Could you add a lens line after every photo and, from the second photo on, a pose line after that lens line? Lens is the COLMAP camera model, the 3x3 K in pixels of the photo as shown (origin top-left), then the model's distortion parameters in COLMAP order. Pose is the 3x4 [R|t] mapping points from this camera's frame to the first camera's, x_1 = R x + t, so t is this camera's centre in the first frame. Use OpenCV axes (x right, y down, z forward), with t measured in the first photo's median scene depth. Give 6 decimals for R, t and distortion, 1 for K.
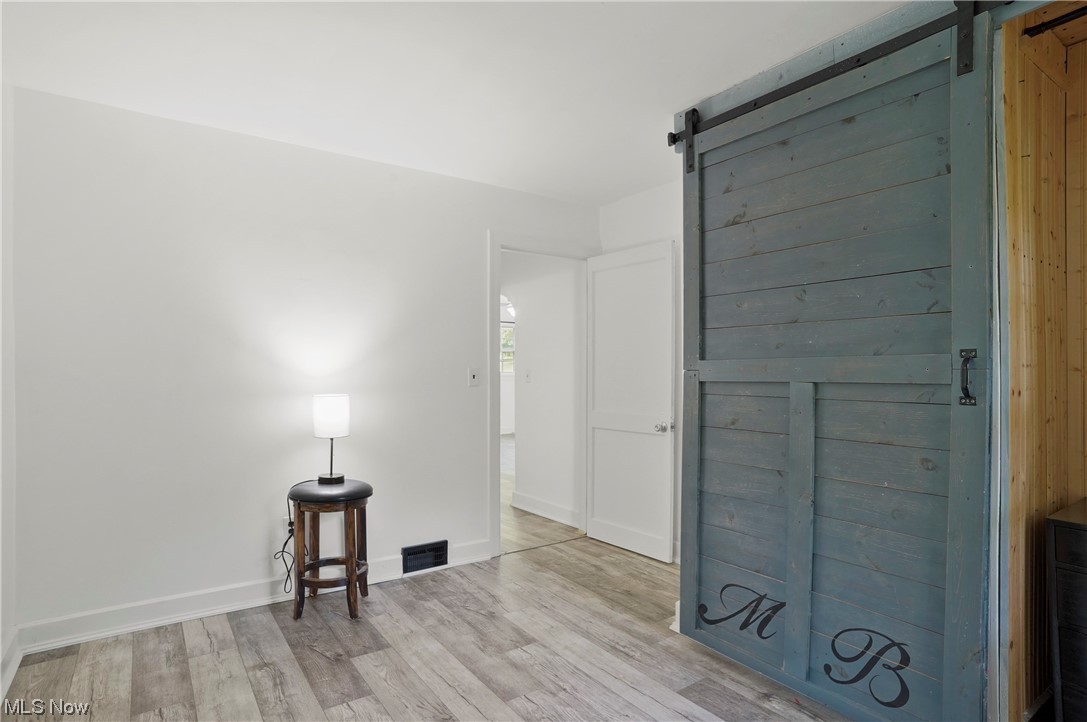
lens RADIAL K [[571.6, 0, 541.9], [0, 571.6, 368.7], [0, 0, 1]] dist [-0.065704, 0.041214]
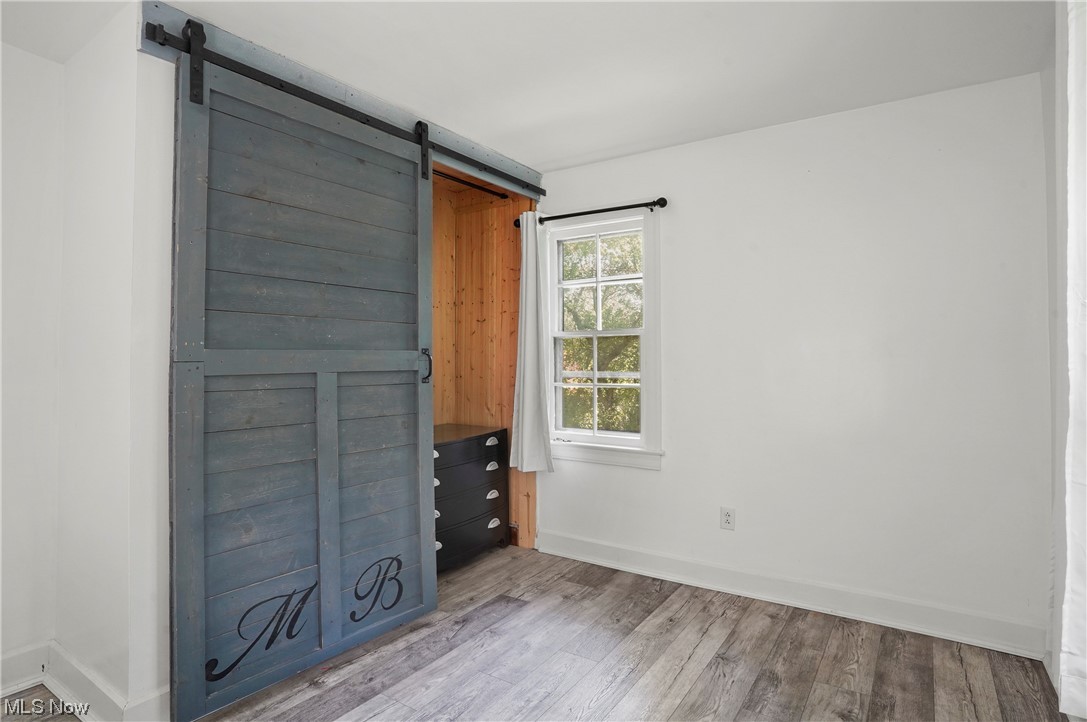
lens RADIAL K [[582.9, 0, 526.6], [0, 582.9, 342.6], [0, 0, 1]] dist [-0.074809, 0.035457]
pose [[-0.325814, 0.031050, 0.944924, -0.736343], [0.000286, 0.999464, -0.032744, 0.003091], [-0.945434, -0.010398, -0.325648, 1.015344]]
